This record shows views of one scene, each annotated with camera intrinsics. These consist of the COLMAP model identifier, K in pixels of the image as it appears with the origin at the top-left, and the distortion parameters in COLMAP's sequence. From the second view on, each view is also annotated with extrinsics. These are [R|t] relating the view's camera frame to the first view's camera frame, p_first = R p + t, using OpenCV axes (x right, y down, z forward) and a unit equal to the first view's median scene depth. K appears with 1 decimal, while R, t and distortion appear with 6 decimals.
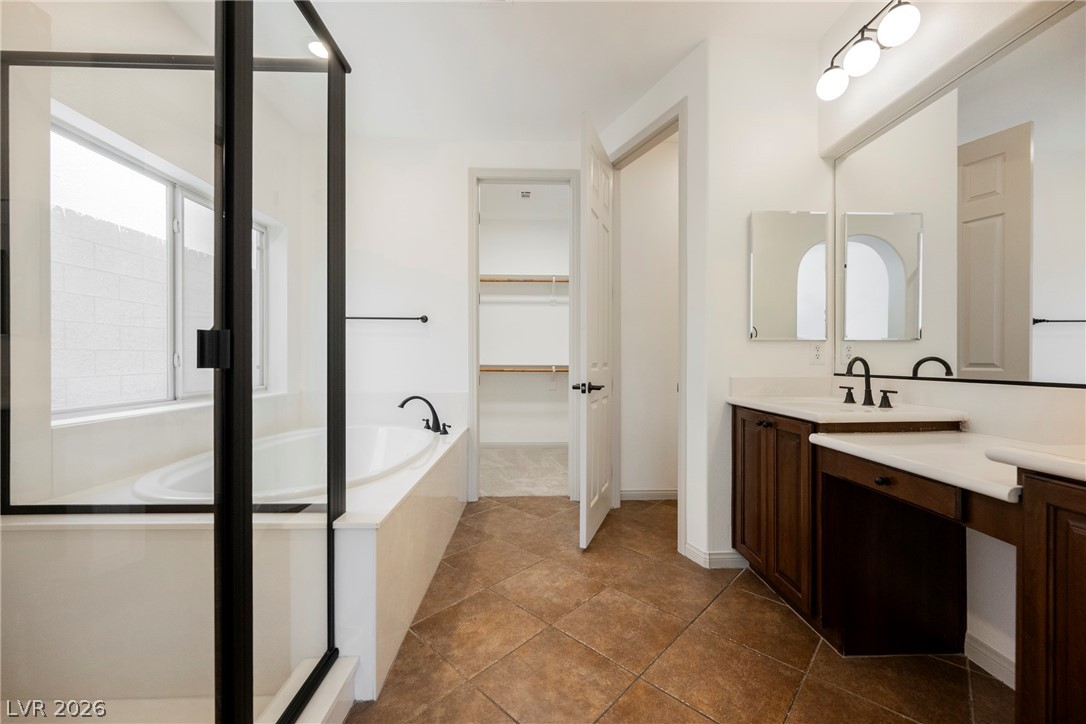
lens RADIAL K [[422.0, 0, 540.8], [0, 422.0, 359.9], [0, 0, 1]] dist [-0.008196, 0.002088]
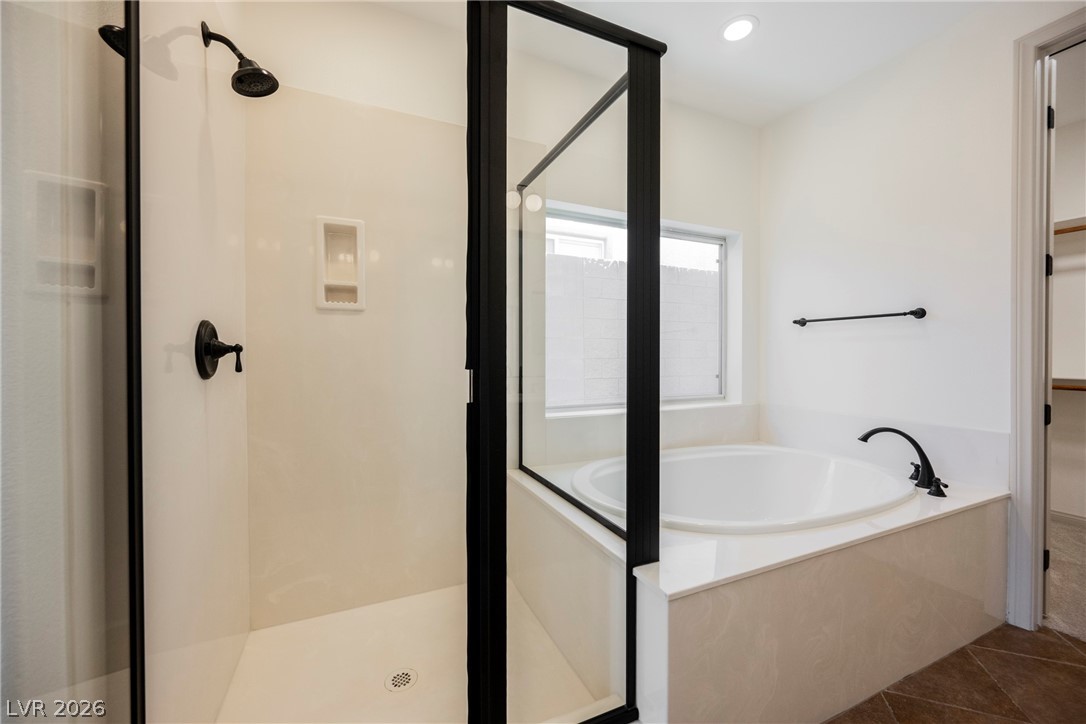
lens RADIAL K [[422.0, 0, 544.3], [0, 422.0, 364.1], [0, 0, 1]] dist [-0.008196, 0.002088]
pose [[0.400982, 0.007172, -0.916058, 0.130093], [-0.005100, 0.999971, 0.005596, -0.023298], [0.916072, 0.002428, 0.401007, 0.257907]]
